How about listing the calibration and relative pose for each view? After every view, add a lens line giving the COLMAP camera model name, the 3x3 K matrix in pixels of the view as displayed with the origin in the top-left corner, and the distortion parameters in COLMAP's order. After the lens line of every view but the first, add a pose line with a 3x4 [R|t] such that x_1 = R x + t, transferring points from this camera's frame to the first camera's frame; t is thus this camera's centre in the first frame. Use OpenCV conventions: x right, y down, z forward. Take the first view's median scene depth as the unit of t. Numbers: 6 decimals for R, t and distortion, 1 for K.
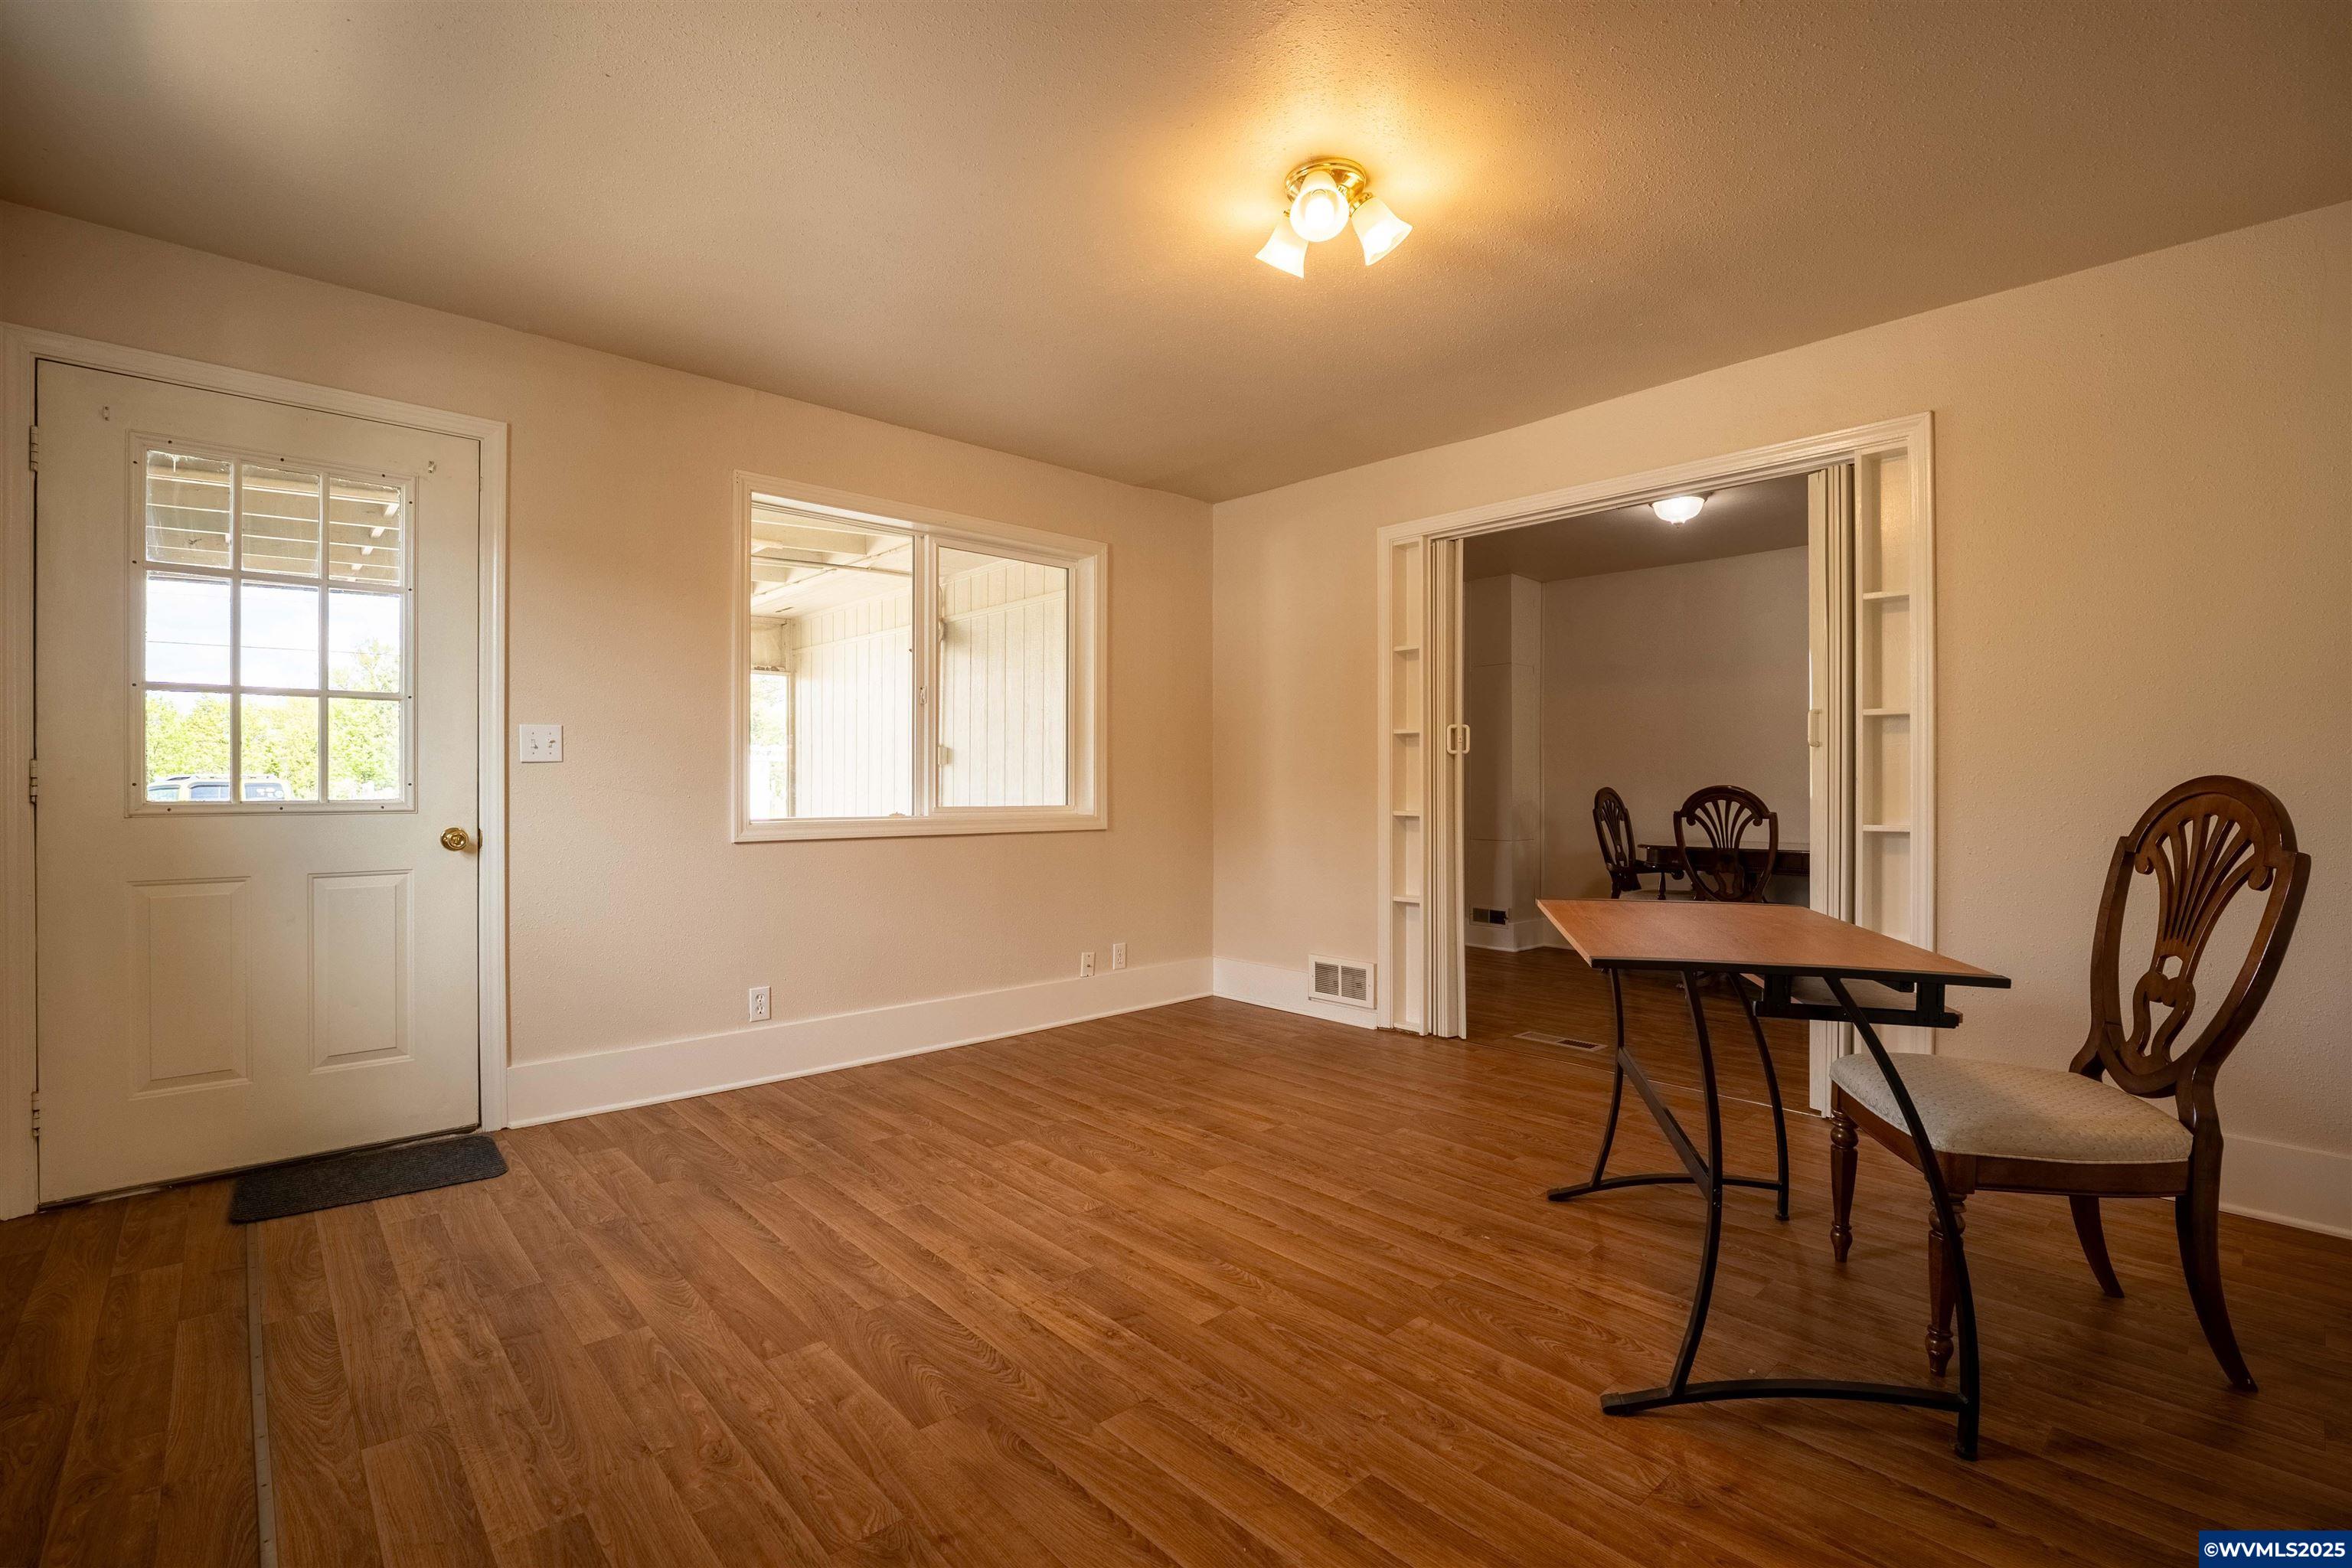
lens RADIAL K [[1049.2, 0, 1170.4], [0, 1049.2, 781.7], [0, 0, 1]] dist [-0.005676, -0.000185]
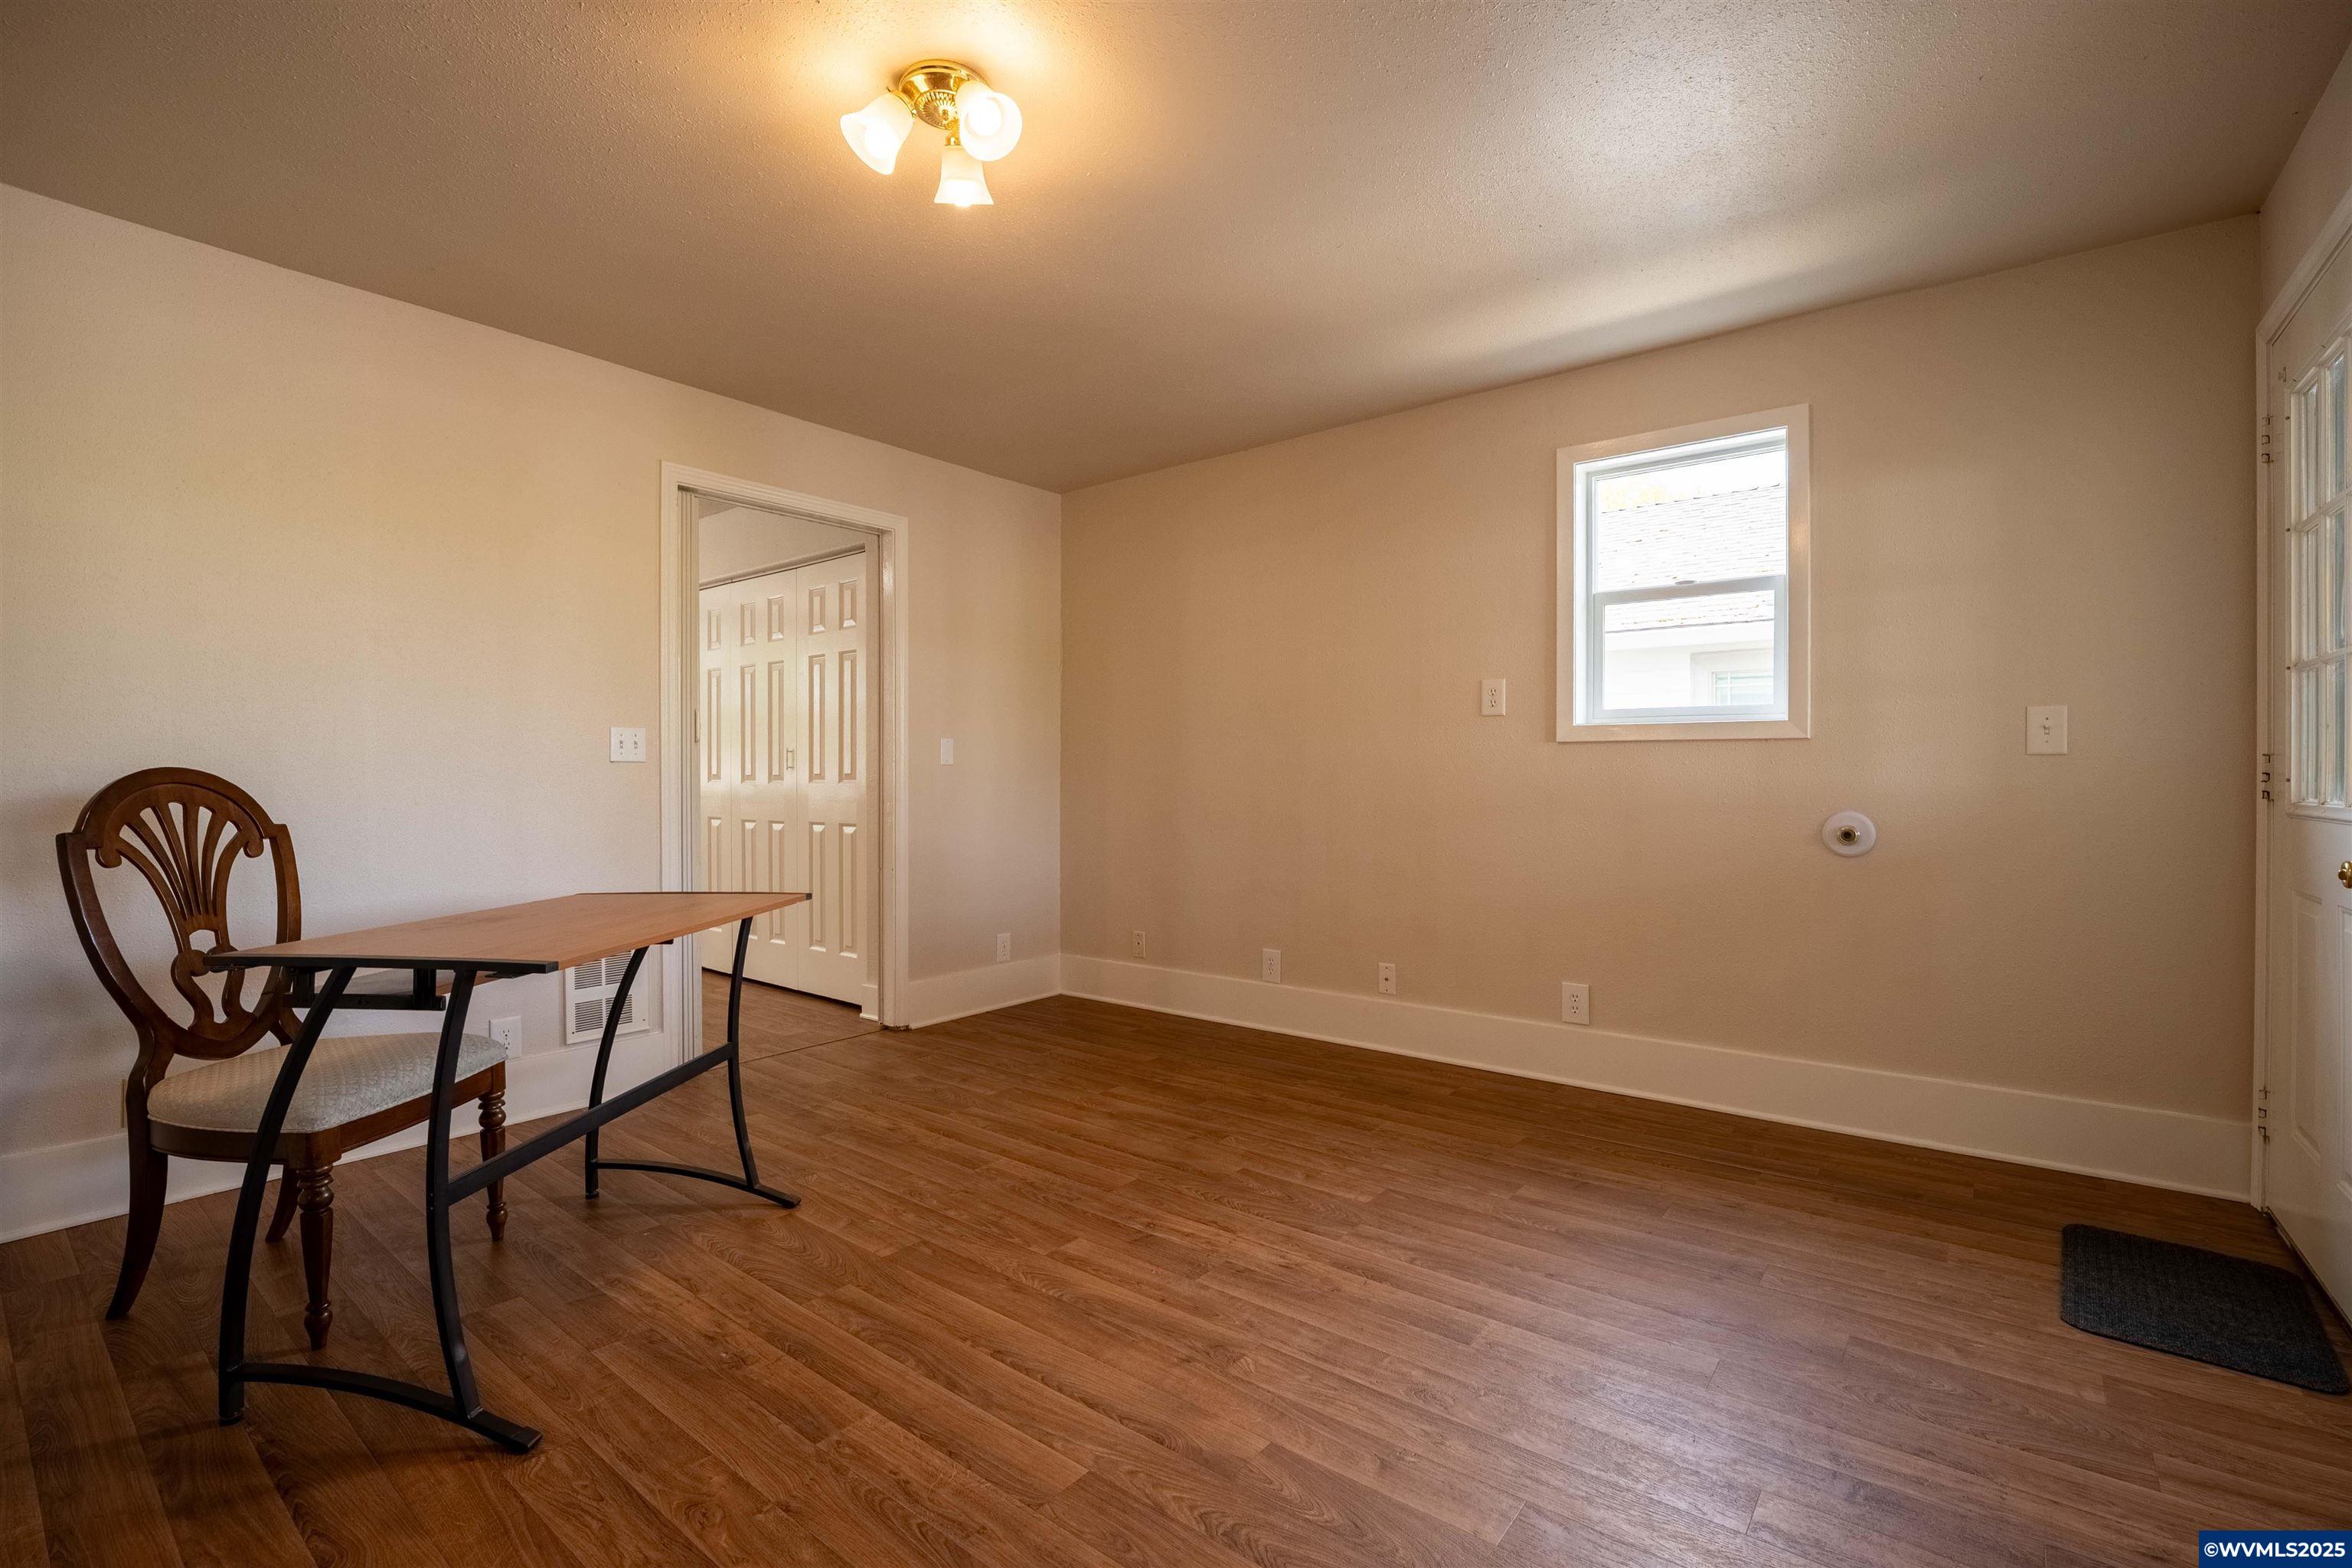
lens RADIAL K [[1049.2, 0, 1169.2], [0, 1049.2, 781.9], [0, 0, 1]] dist [-0.005676, -0.000185]
pose [[-0.987658, 0.000246, -0.156624, 0.106781], [0.000105, 1.000000, 0.000913, 0.004898], [0.156625, 0.000886, -0.987658, 2.067118]]
